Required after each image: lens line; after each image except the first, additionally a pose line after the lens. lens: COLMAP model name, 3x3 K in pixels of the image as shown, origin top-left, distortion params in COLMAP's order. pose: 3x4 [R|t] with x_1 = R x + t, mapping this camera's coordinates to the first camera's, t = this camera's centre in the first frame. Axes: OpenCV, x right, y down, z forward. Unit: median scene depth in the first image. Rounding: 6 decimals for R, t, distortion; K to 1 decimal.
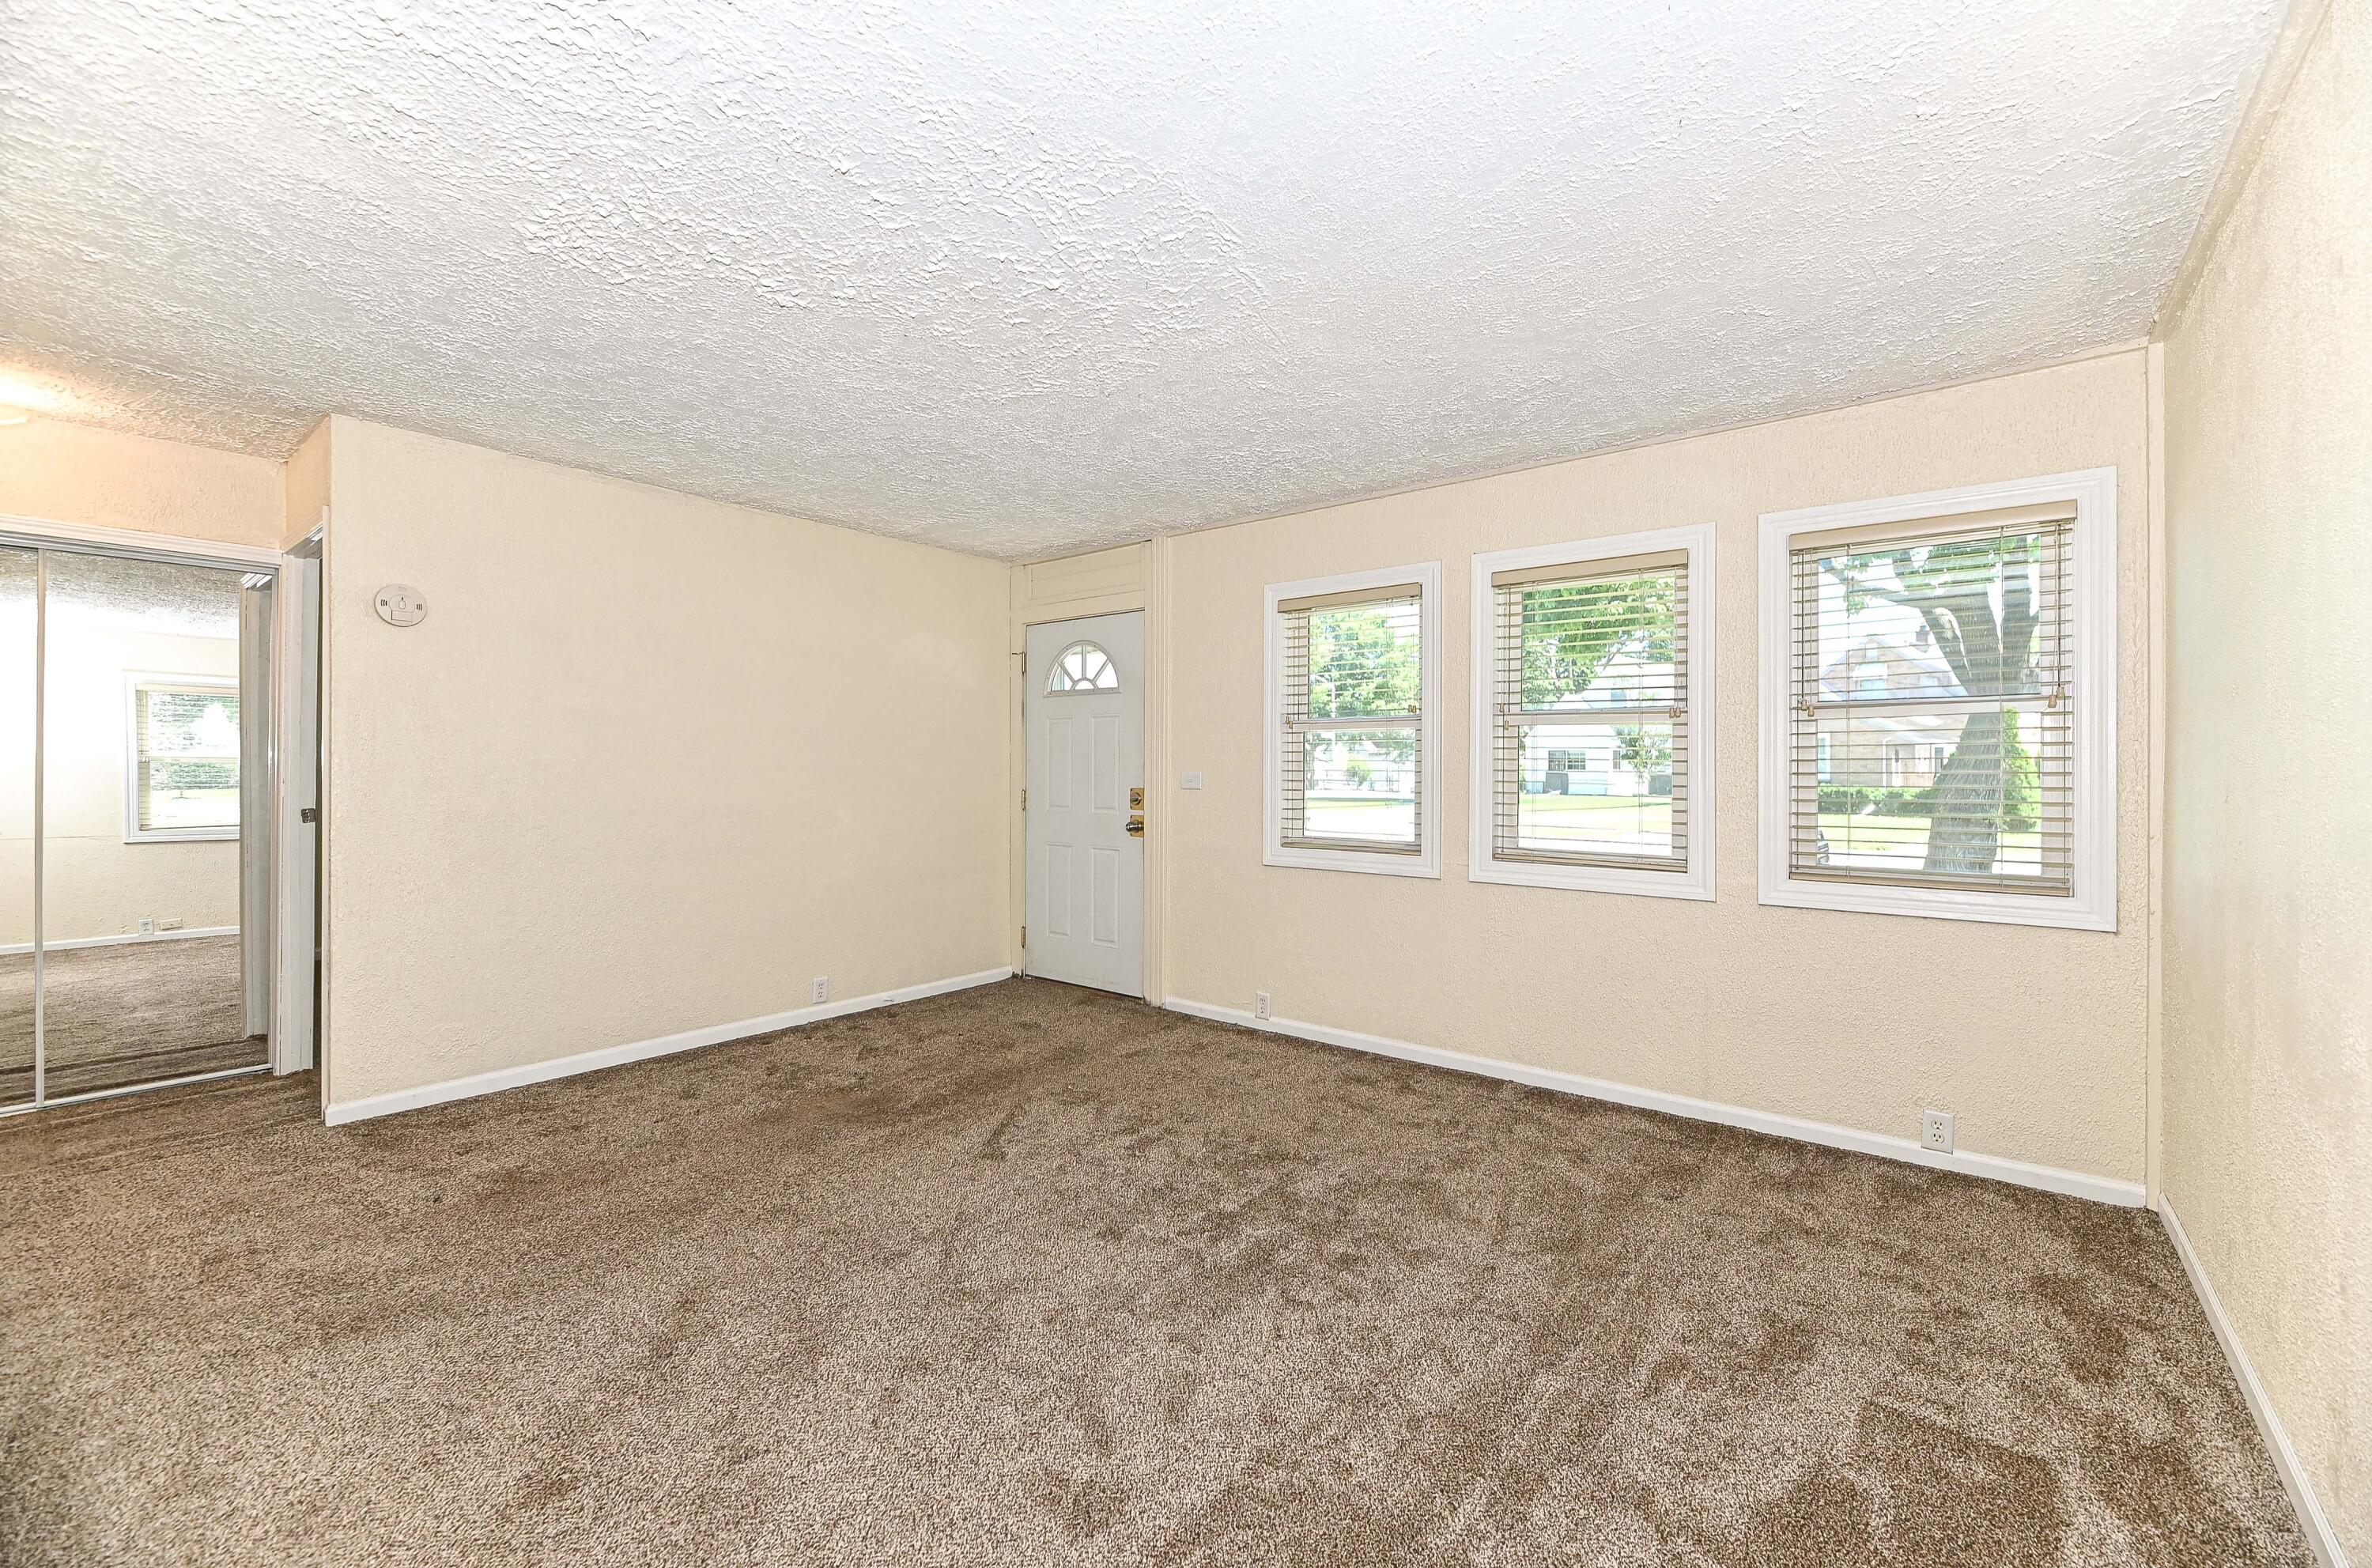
lens RADIAL K [[954.1, 0, 1187.3], [0, 954.1, 769.4], [0, 0, 1]] dist [0.000540, -0.004351]
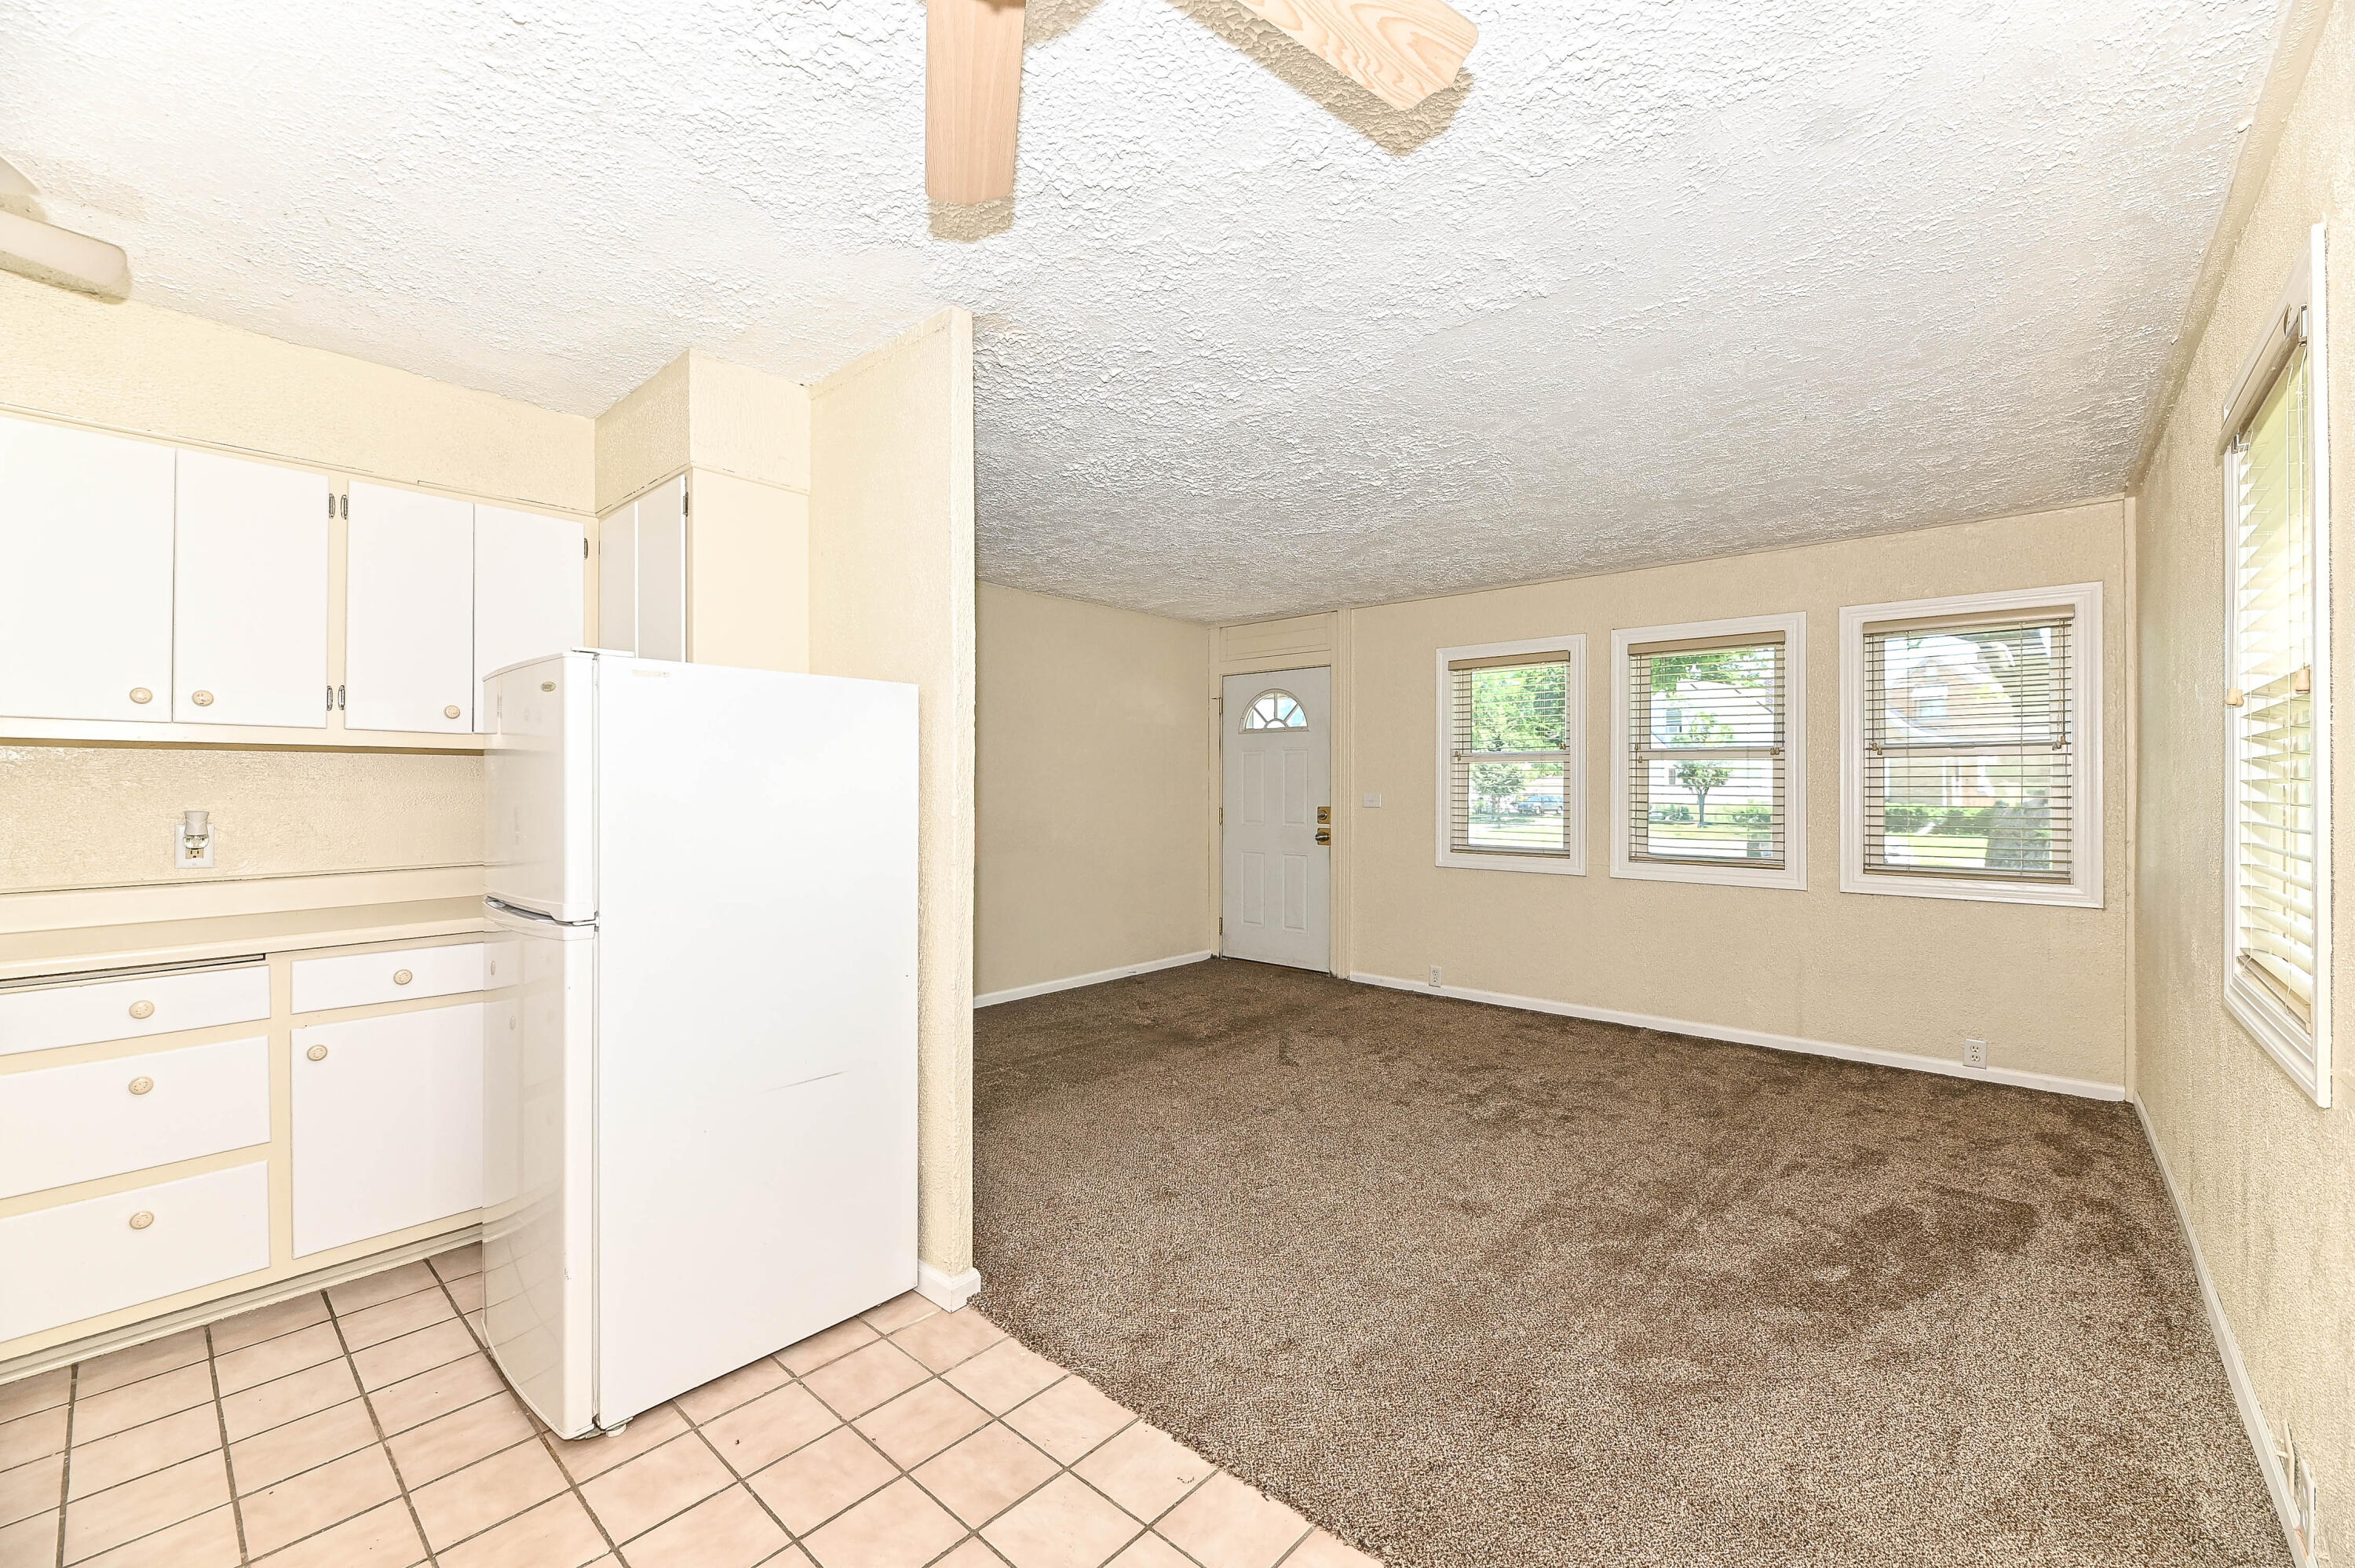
lens RADIAL K [[945.3, 0, 1177.5], [0, 945.3, 784.0], [0, 0, 1]] dist [-0.002221, -0.002890]
pose [[0.998638, -0.000278, -0.052174, -0.282467], [0.000063, 0.999991, -0.004135, -0.008232], [0.052175, 0.004126, 0.998629, -0.405889]]
